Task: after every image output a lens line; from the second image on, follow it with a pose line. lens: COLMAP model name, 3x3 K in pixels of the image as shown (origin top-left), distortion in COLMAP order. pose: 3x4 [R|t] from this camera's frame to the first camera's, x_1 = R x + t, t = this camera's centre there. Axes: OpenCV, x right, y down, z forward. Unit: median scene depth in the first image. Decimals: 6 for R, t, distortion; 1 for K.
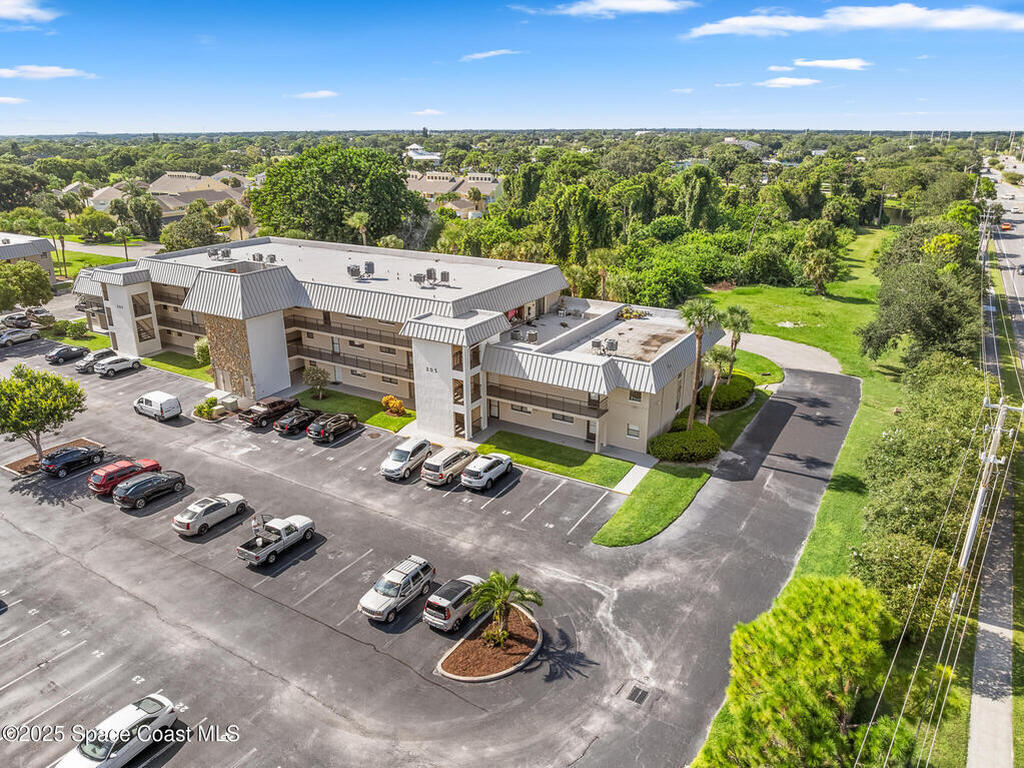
lens RADIAL K [[727.8, 0, 506.5], [0, 727.8, 372.4], [0, 0, 1]] dist [-0.040326, -0.002170]
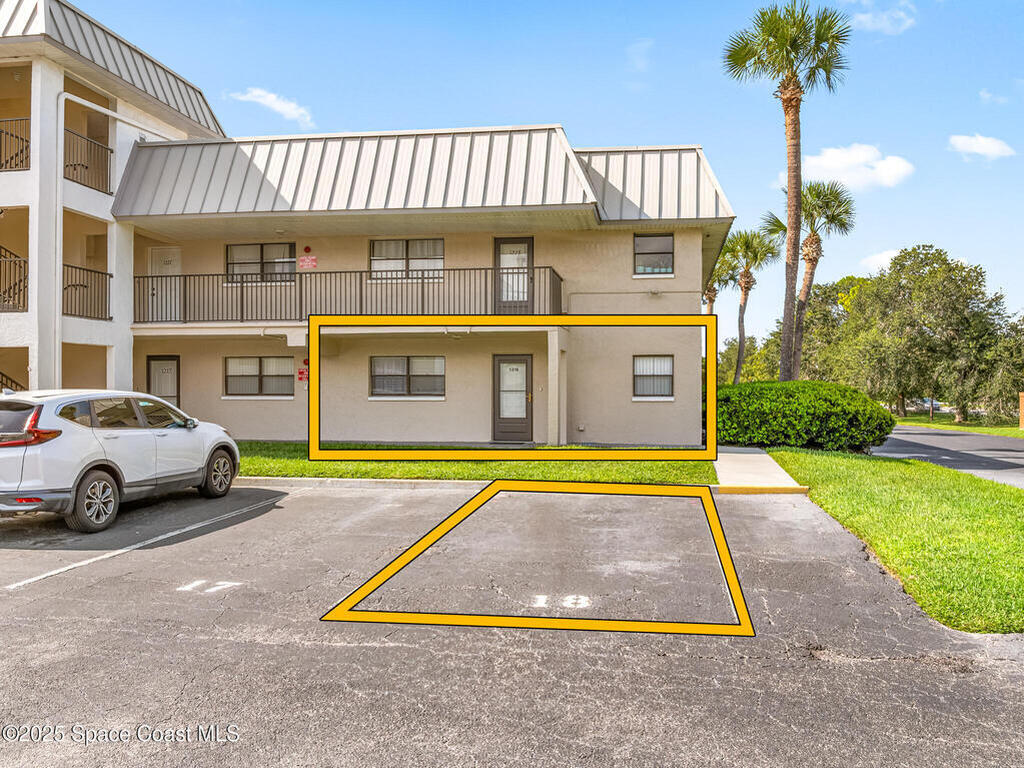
lens RADIAL K [[811.9, 0, 550.4], [0, 811.9, 387.6], [0, 0, 1]] dist [-0.032710, -0.000770]
pose [[0.914733, 0.004747, 0.404031, -0.005334], [0.127048, 0.945836, -0.298752, 0.180621], [-0.383566, 0.324610, 0.864584, 0.708638]]
